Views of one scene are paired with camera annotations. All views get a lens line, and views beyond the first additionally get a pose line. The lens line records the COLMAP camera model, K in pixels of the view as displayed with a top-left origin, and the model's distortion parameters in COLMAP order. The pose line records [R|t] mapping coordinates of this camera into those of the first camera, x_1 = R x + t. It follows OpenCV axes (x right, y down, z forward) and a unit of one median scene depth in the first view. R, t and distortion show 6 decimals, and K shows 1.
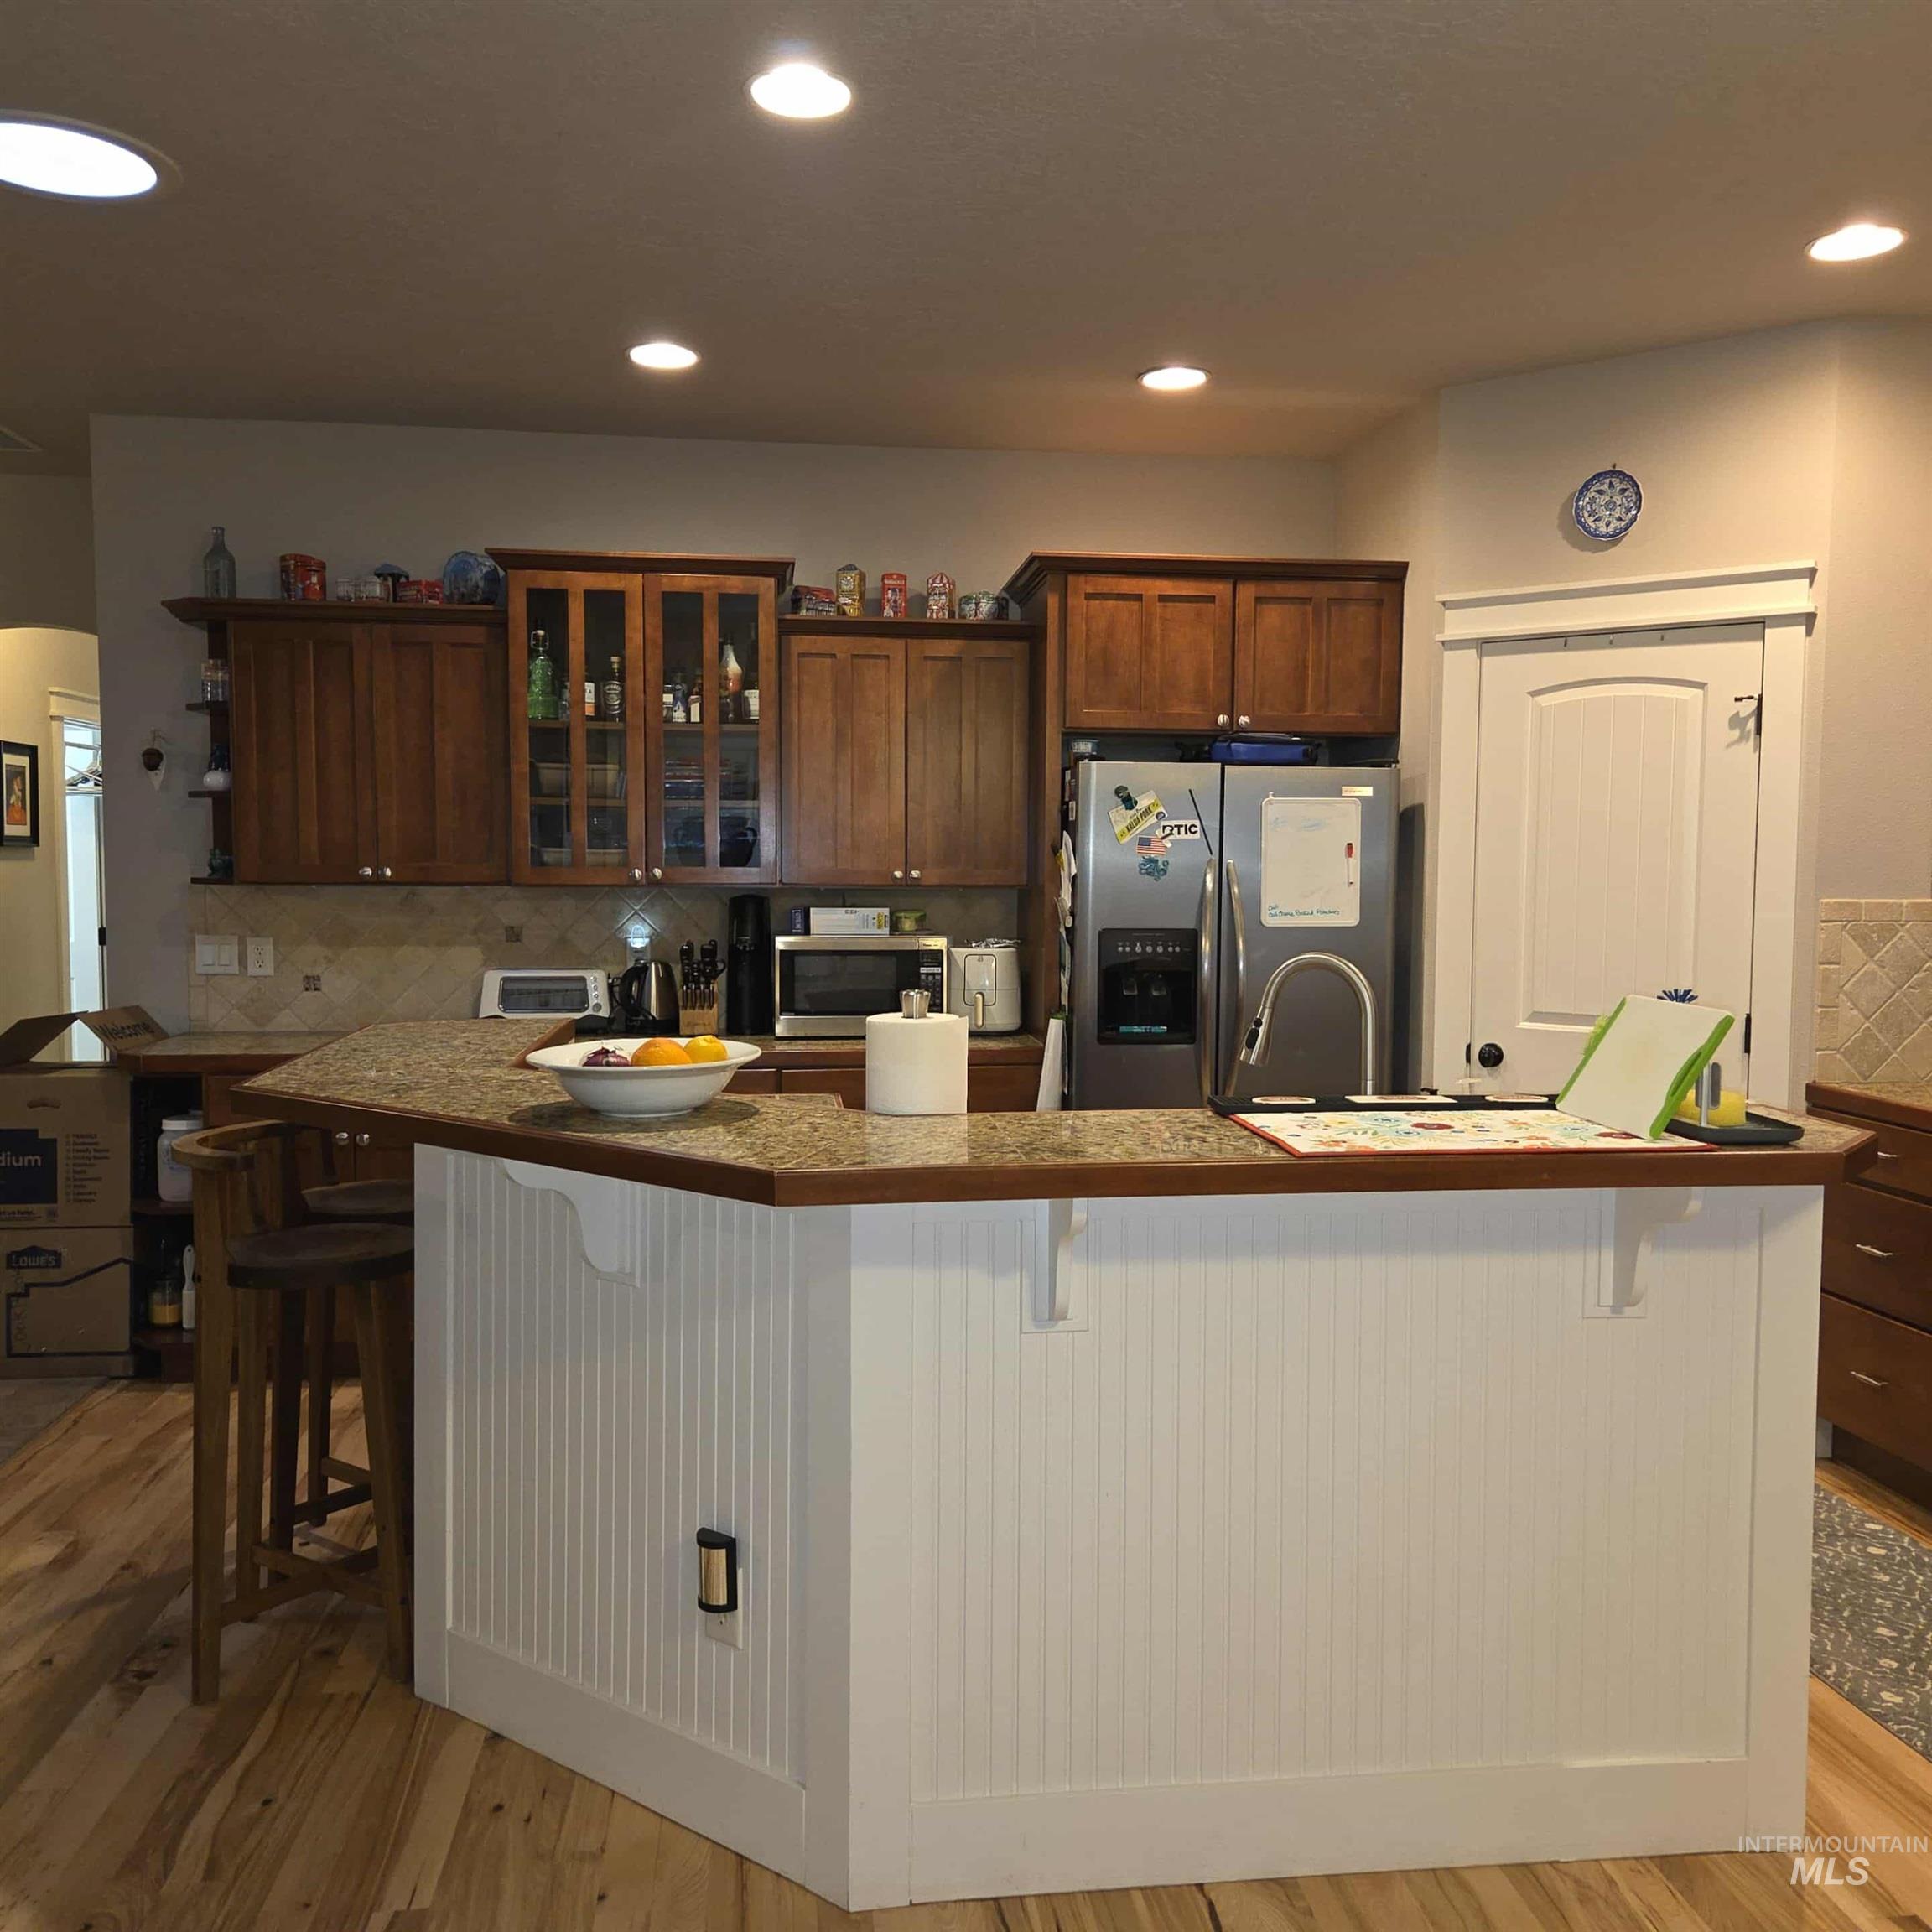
lens RADIAL K [[1712.6, 0, 968.4], [0, 1712.6, 920.9], [0, 0, 1]] dist [0.065086, -0.307537]
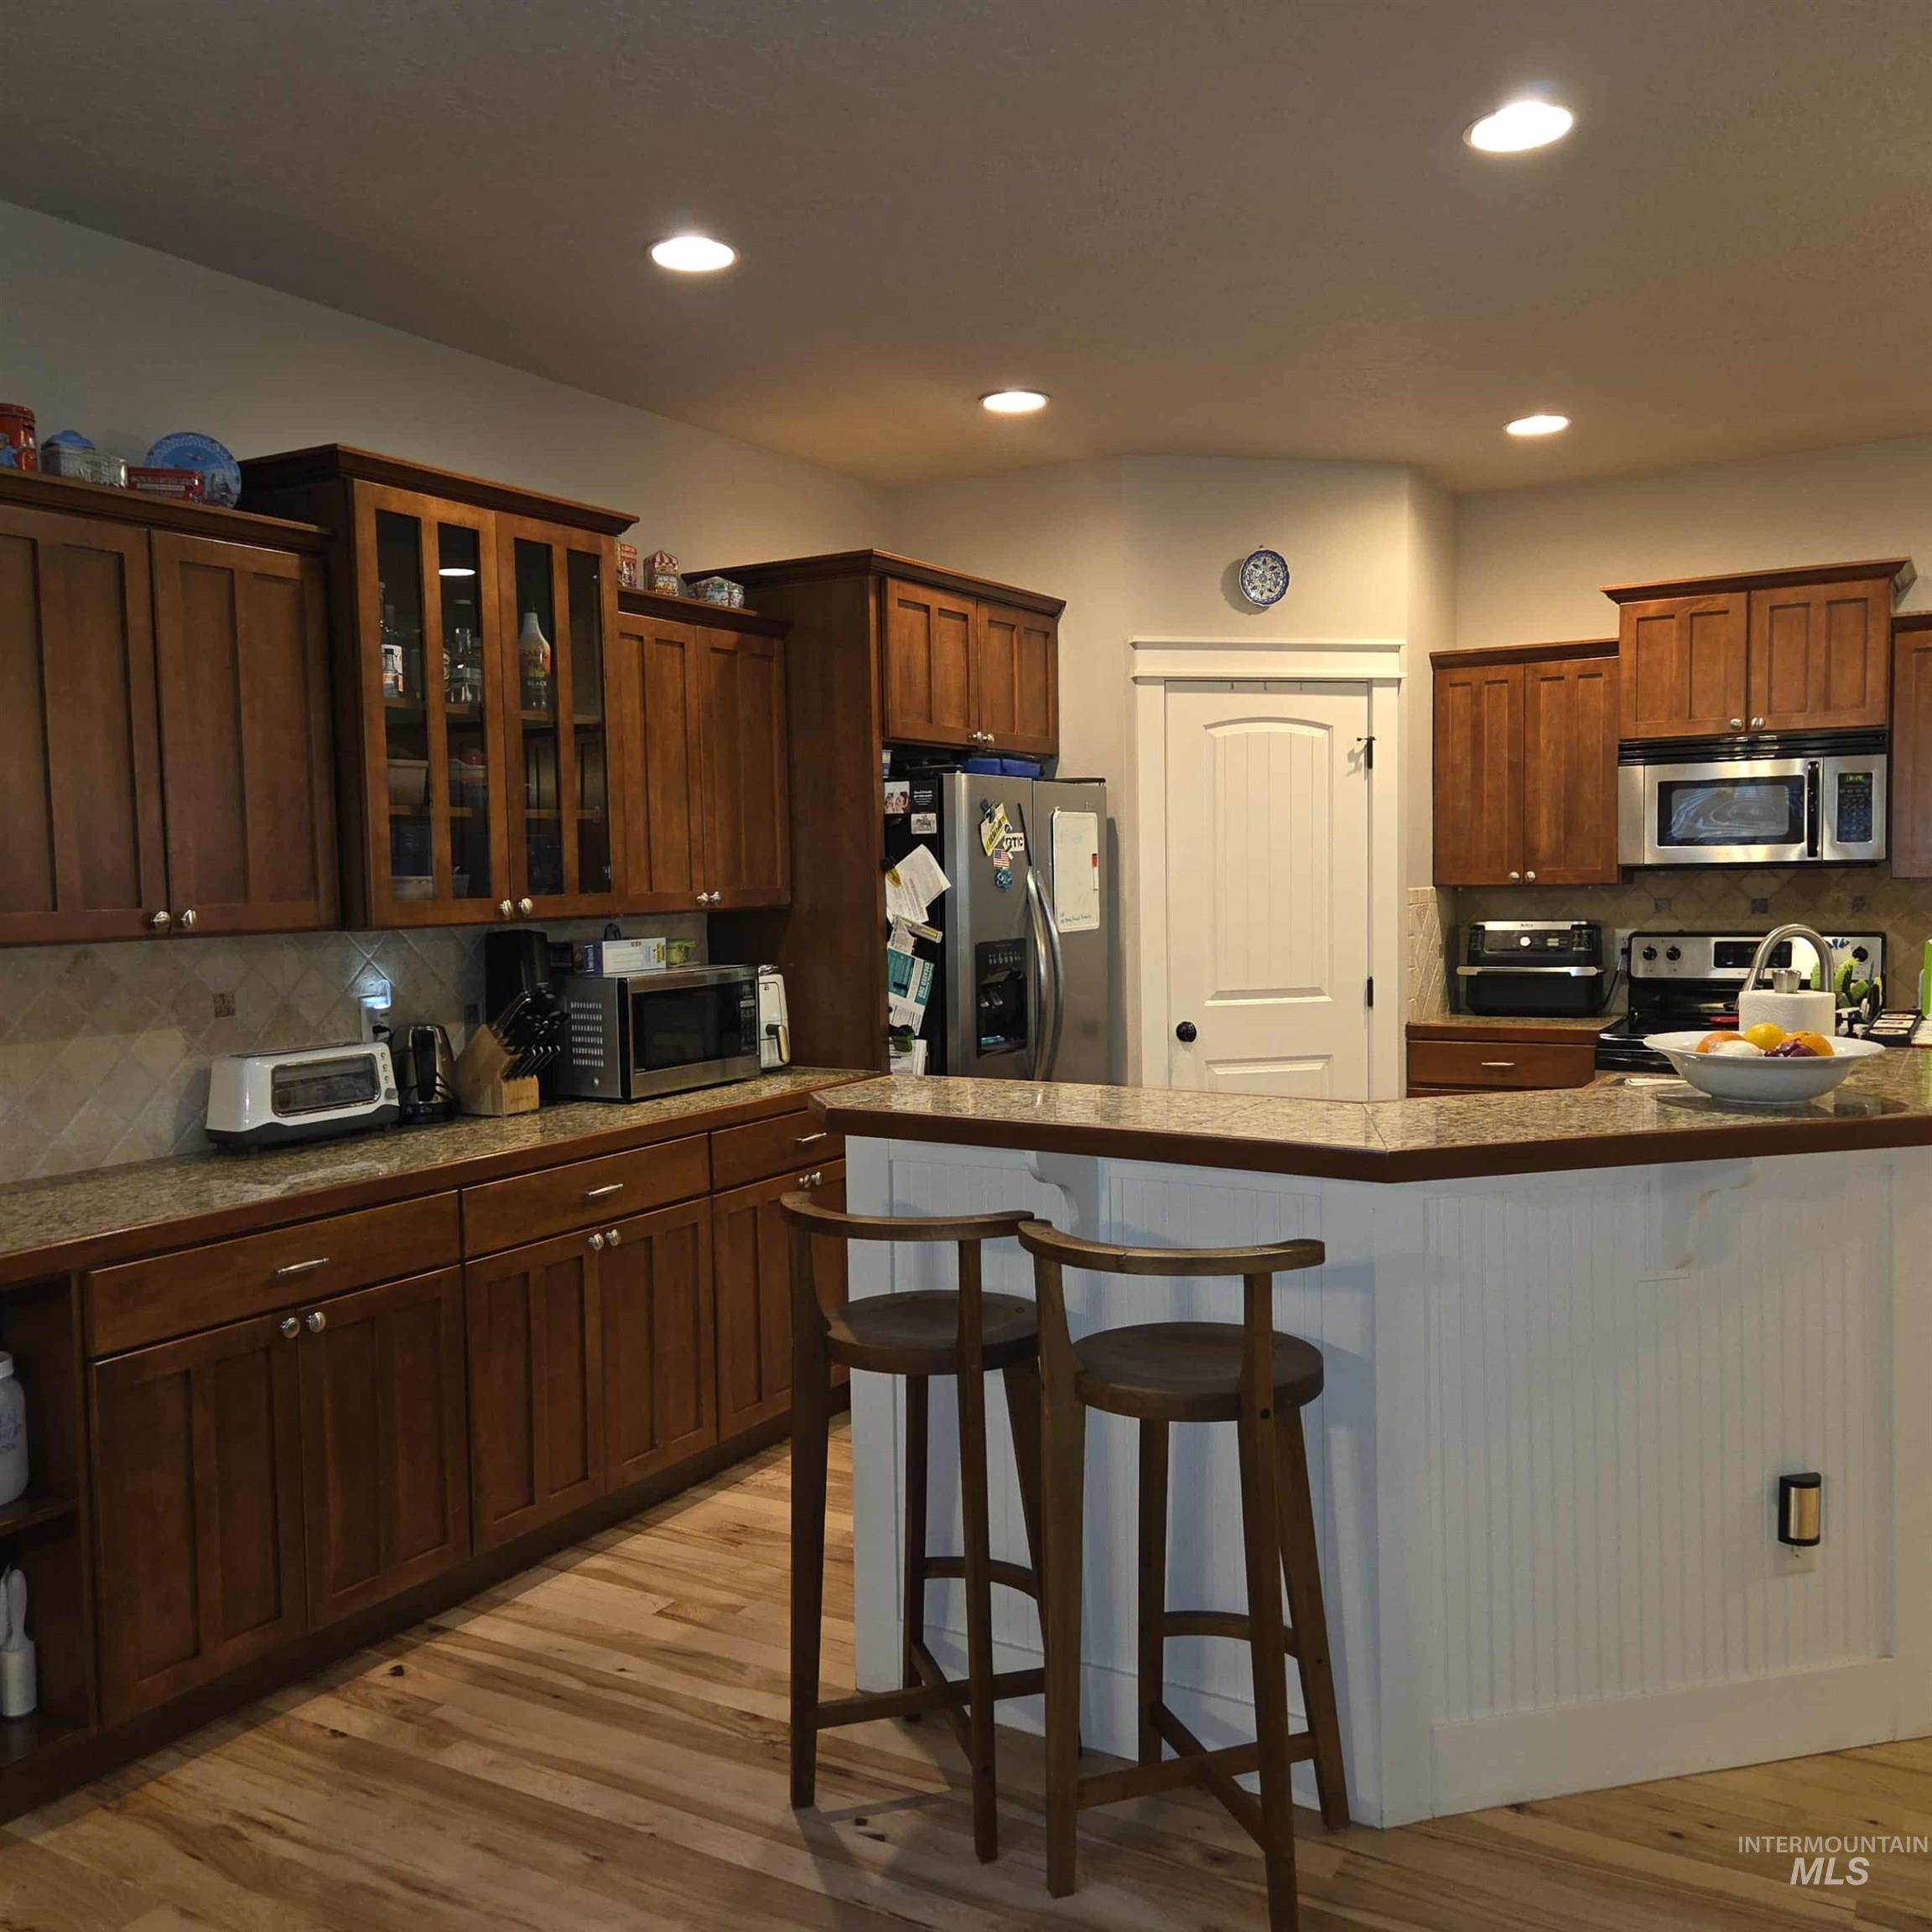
lens RADIAL K [[1718.9, 0, 966.0], [0, 1718.9, 966.0], [0, 0, 1]] dist [-0.092112, 0.136357]
pose [[0.598002, -0.063348, 0.798988, -0.689362], [0.054978, 0.997766, 0.037960, -0.018873], [-0.799607, 0.021227, 0.600148, 0.394309]]
